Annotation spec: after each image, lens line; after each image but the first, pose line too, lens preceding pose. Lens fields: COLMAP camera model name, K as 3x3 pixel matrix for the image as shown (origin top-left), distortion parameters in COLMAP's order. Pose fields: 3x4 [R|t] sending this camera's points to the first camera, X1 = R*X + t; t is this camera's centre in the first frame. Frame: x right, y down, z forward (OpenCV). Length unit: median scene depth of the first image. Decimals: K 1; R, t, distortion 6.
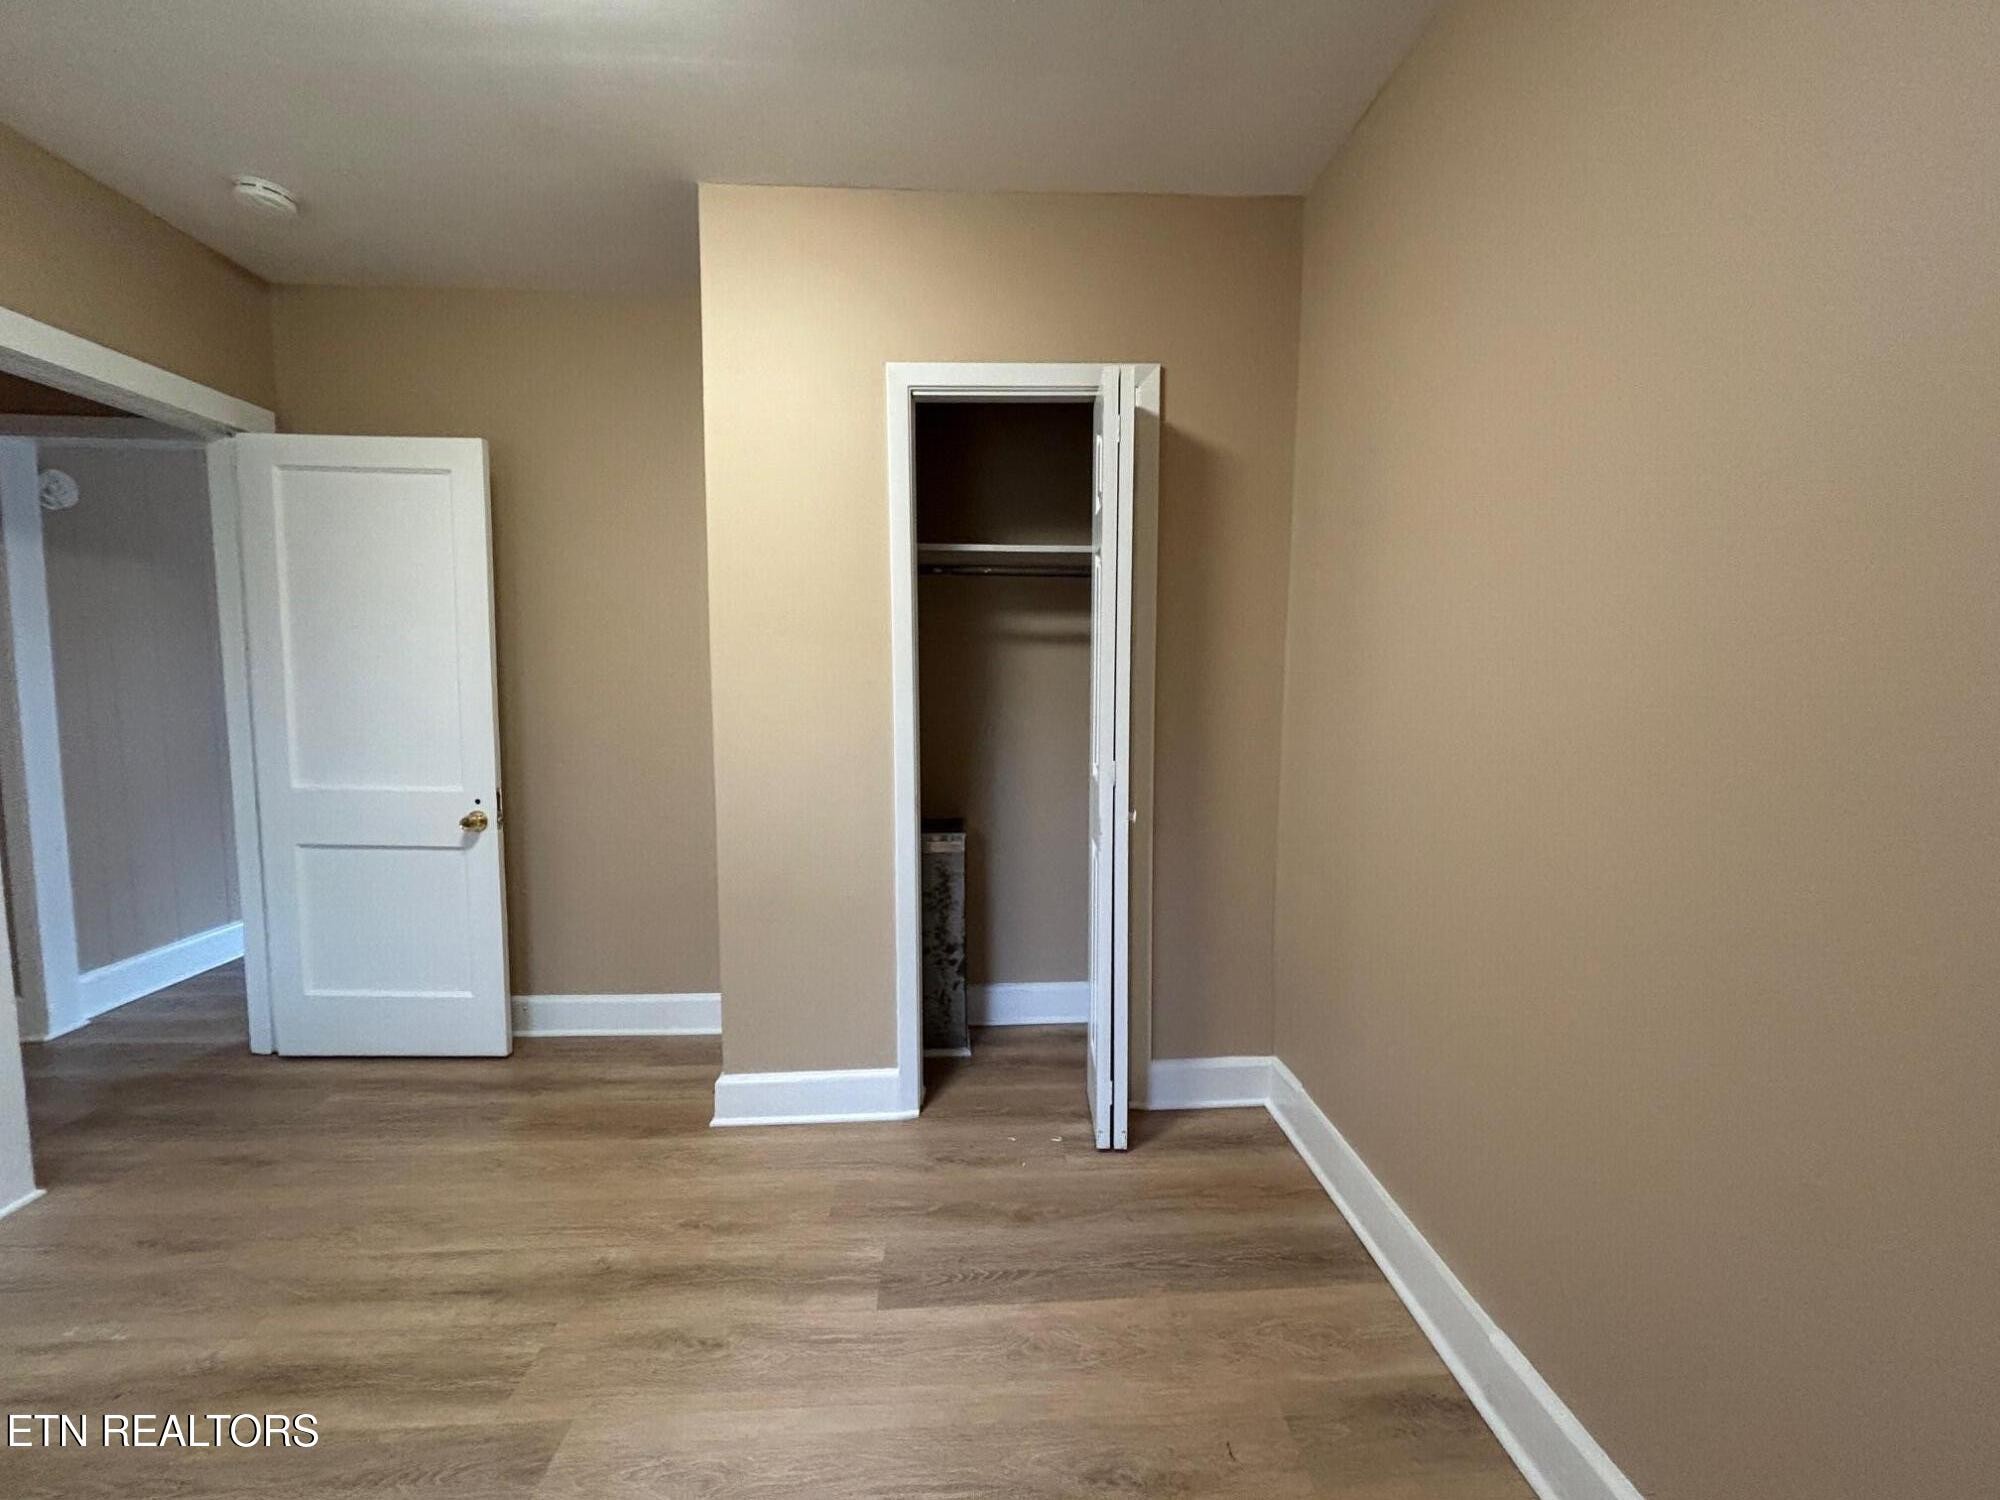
lens RADIAL K [[816.1, 0, 999.8], [0, 816.1, 744.6], [0, 0, 1]] dist [0.002819, 0.001150]
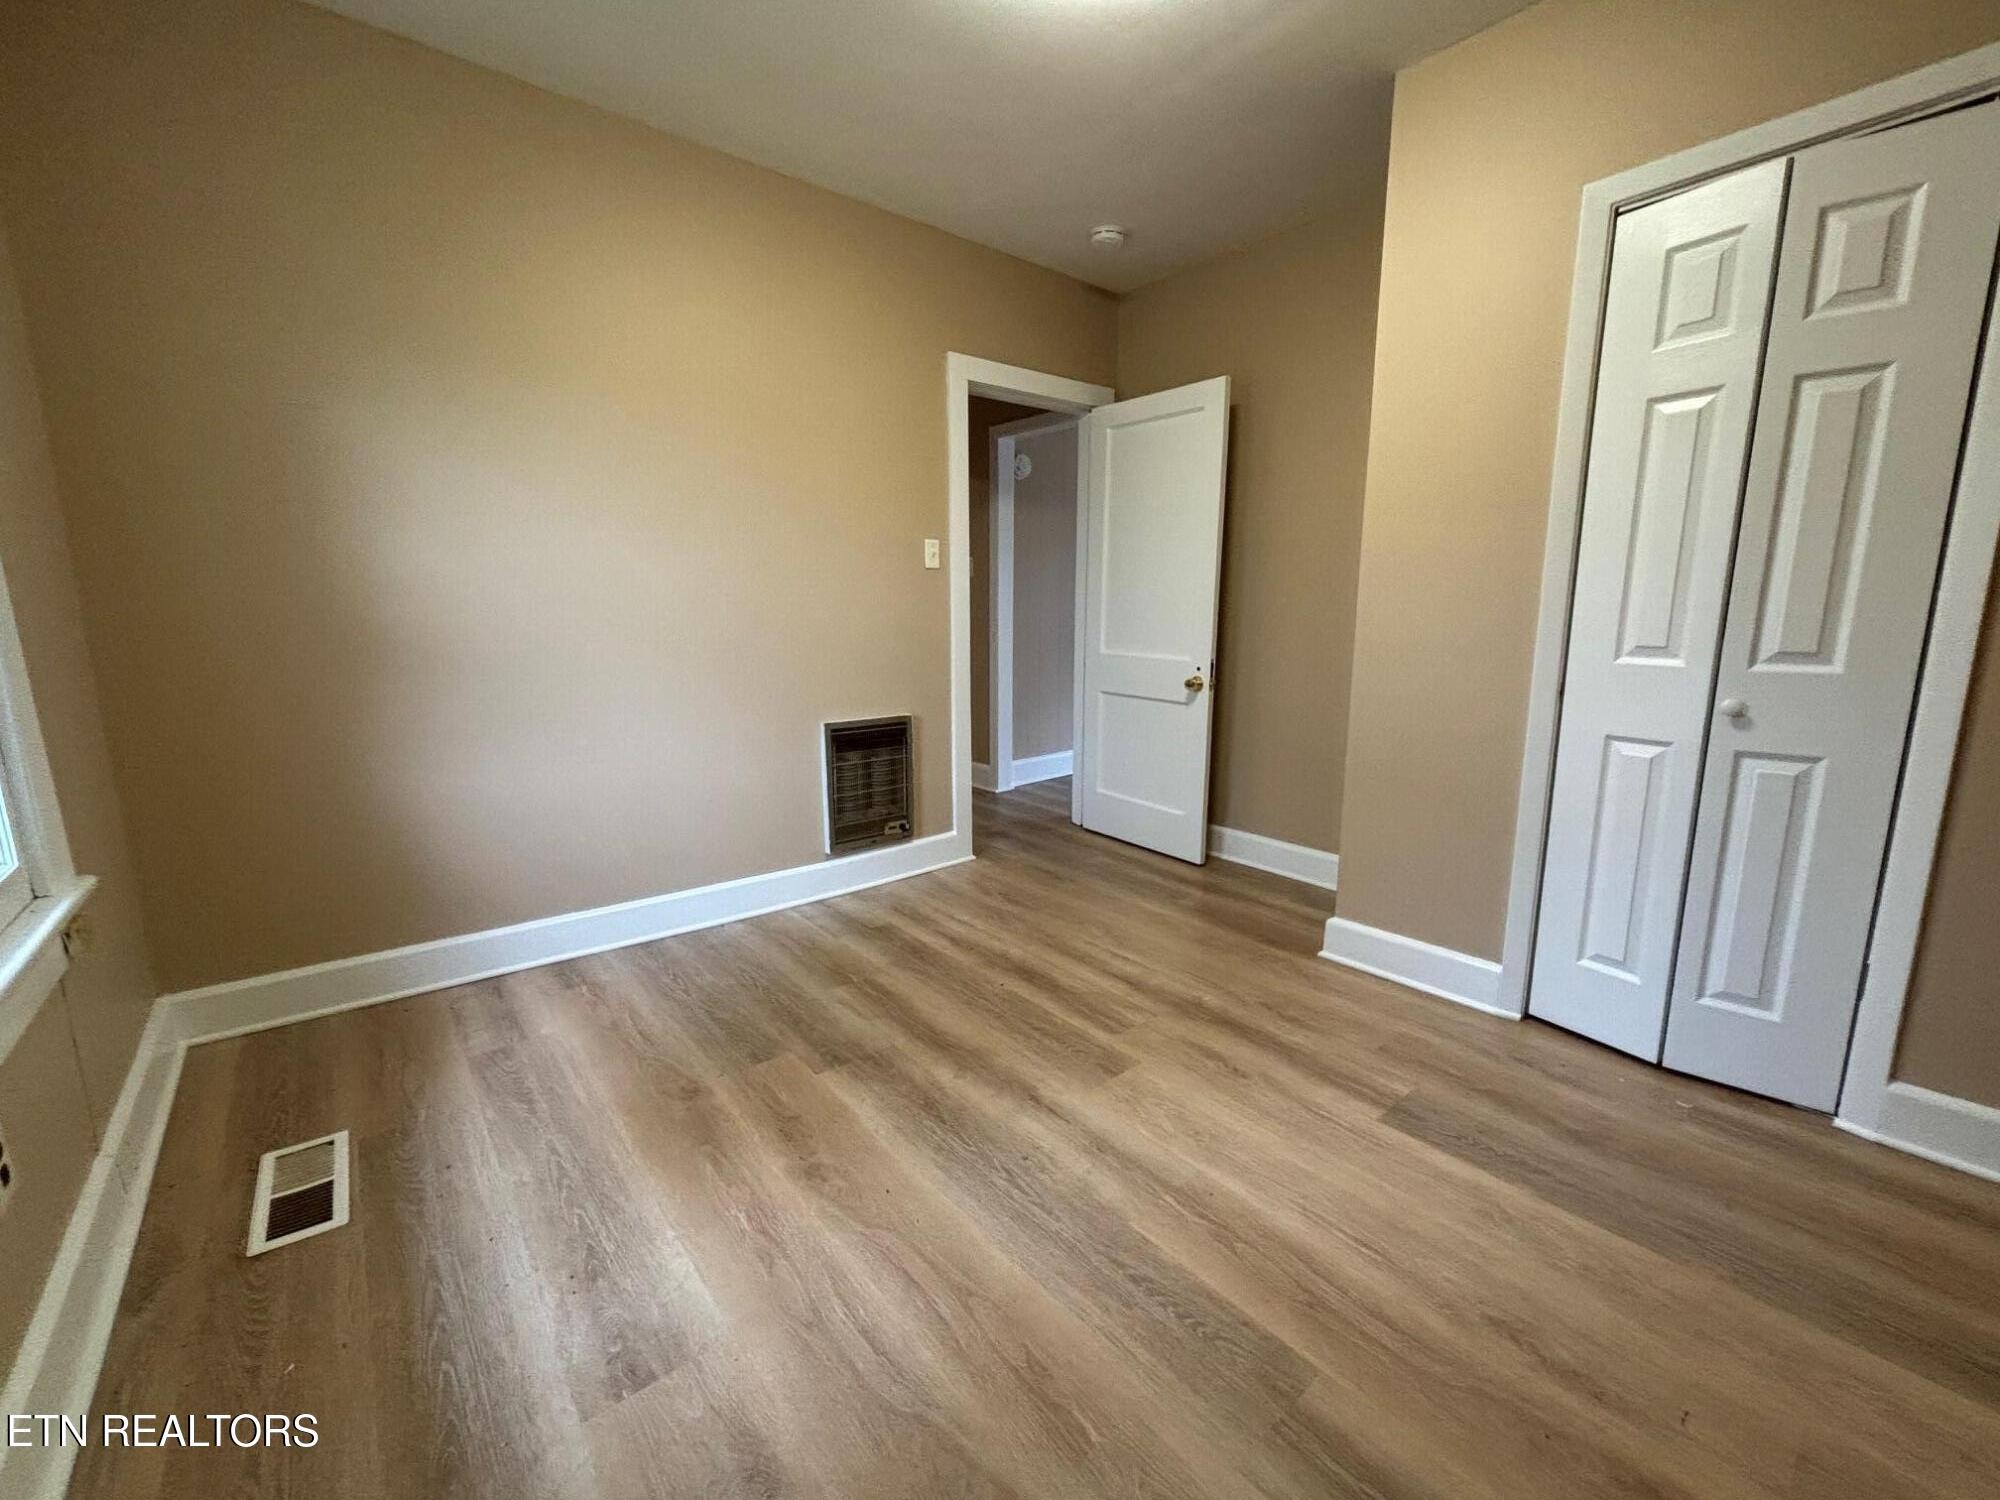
lens RADIAL K [[813.3, 0, 1000.0], [0, 813.3, 750.0], [0, 0, 1]] dist [-0.004350, -0.000579]
pose [[0.598933, 0.137735, -0.788866, 0.262999], [-0.051678, 0.989692, 0.133564, 0.050772], [0.799130, -0.039229, 0.599877, -0.044273]]
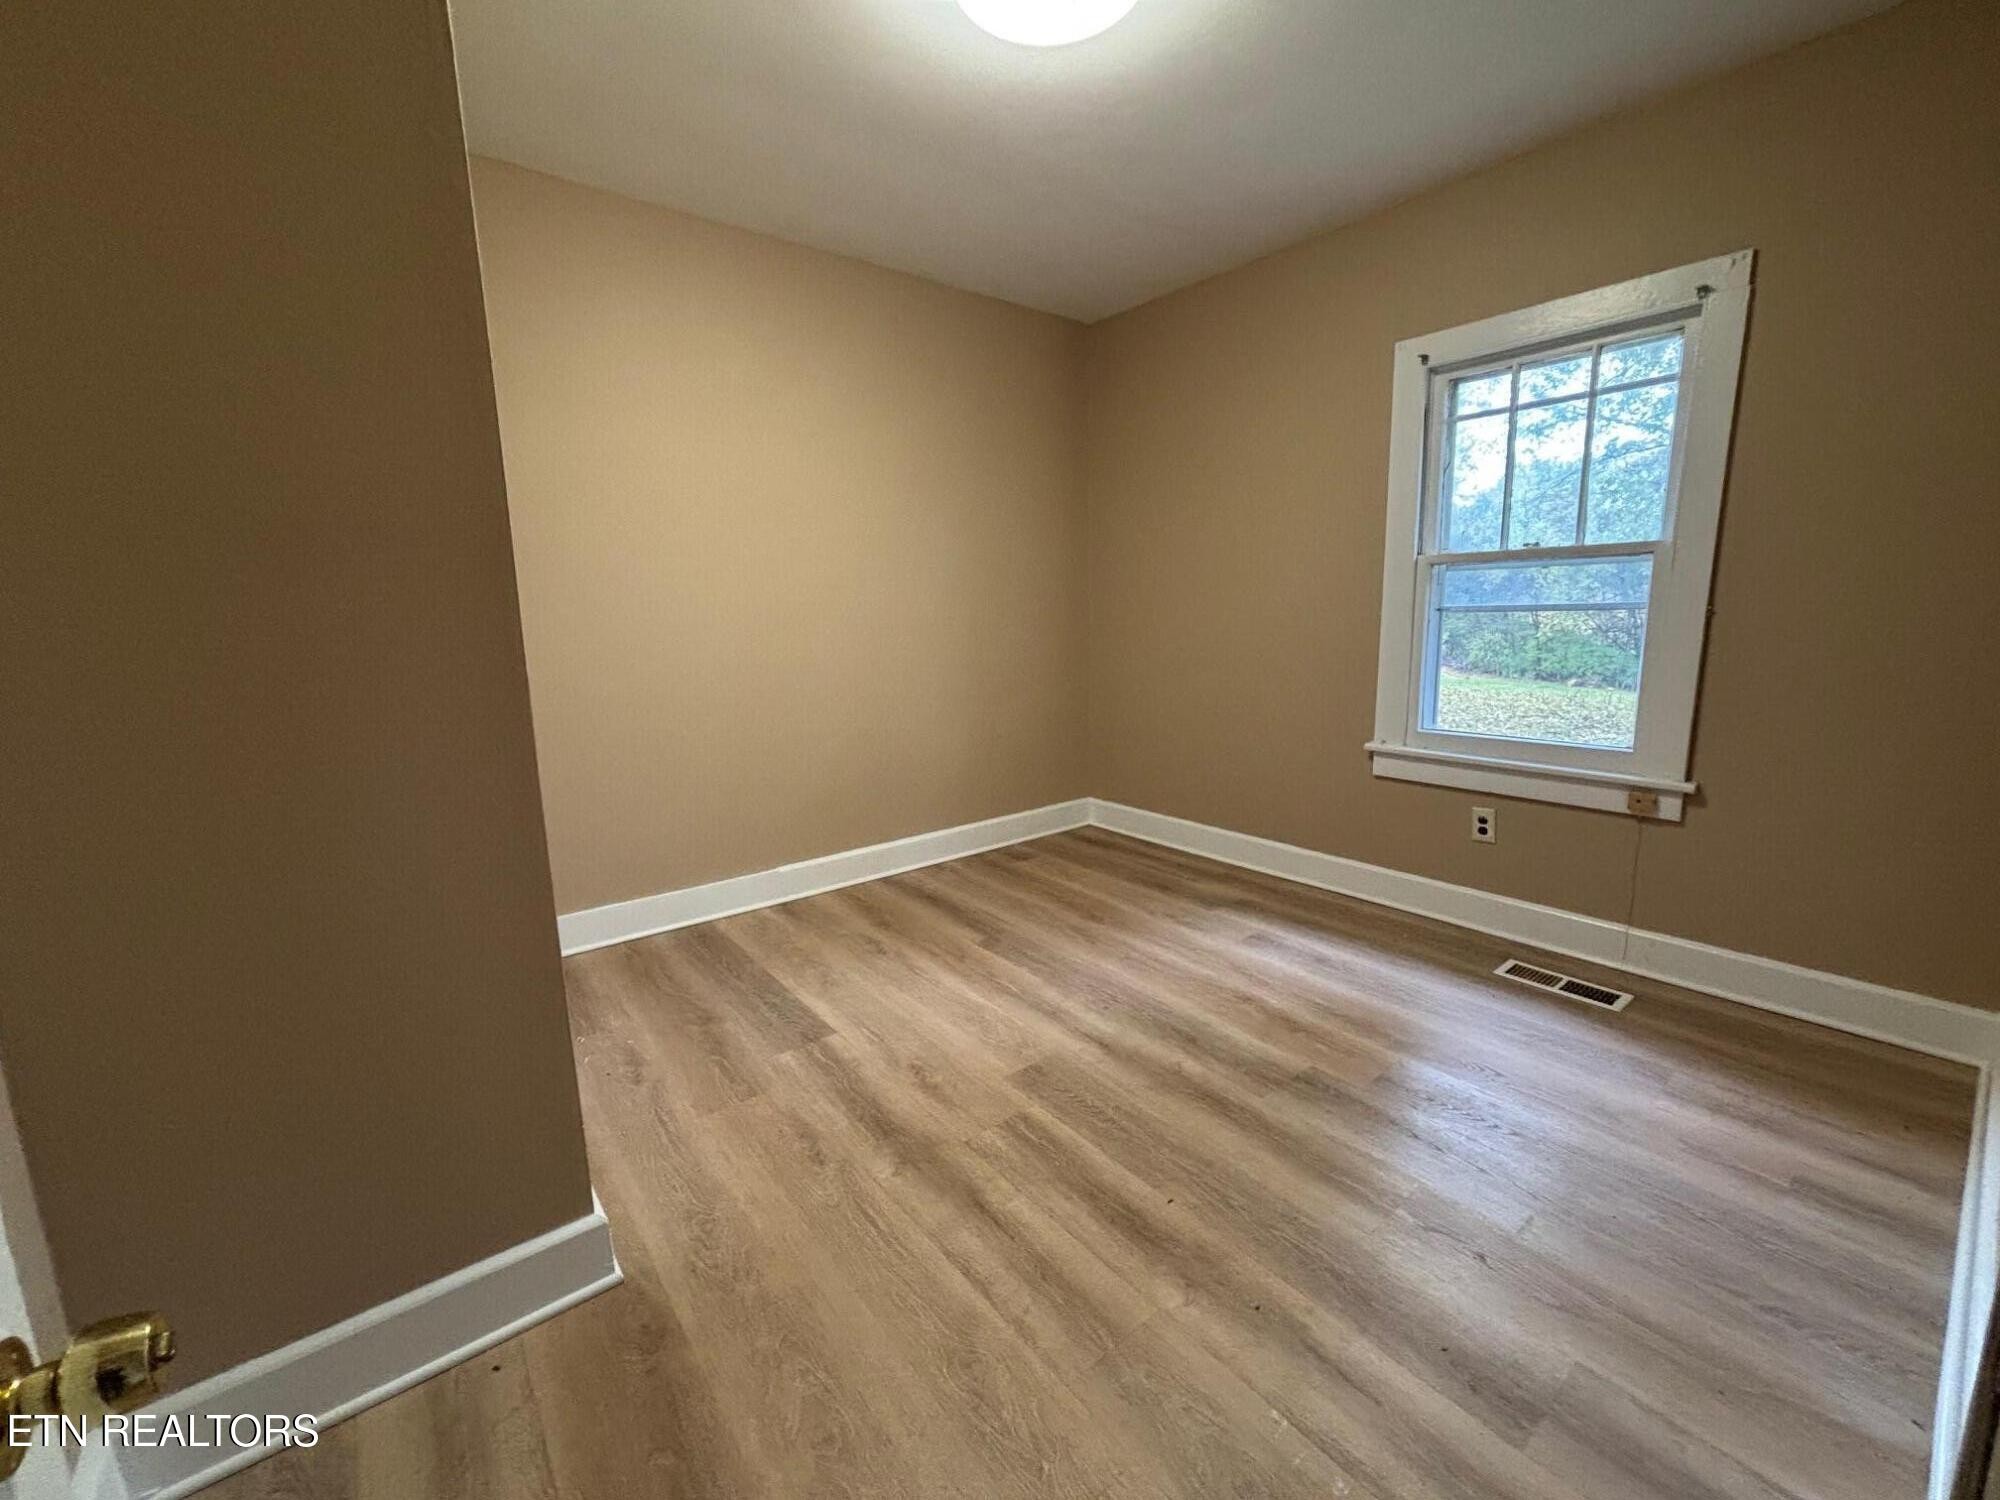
lens RADIAL K [[805.1, 0, 998.5], [0, 805.1, 754.5], [0, 0, 1]] dist [-0.000958, -0.000353]
pose [[-0.582196, -0.139695, 0.800958, -1.047865], [0.074390, 0.971844, 0.223572, -0.063446], [-0.809638, 0.189746, -0.555411, 1.106795]]
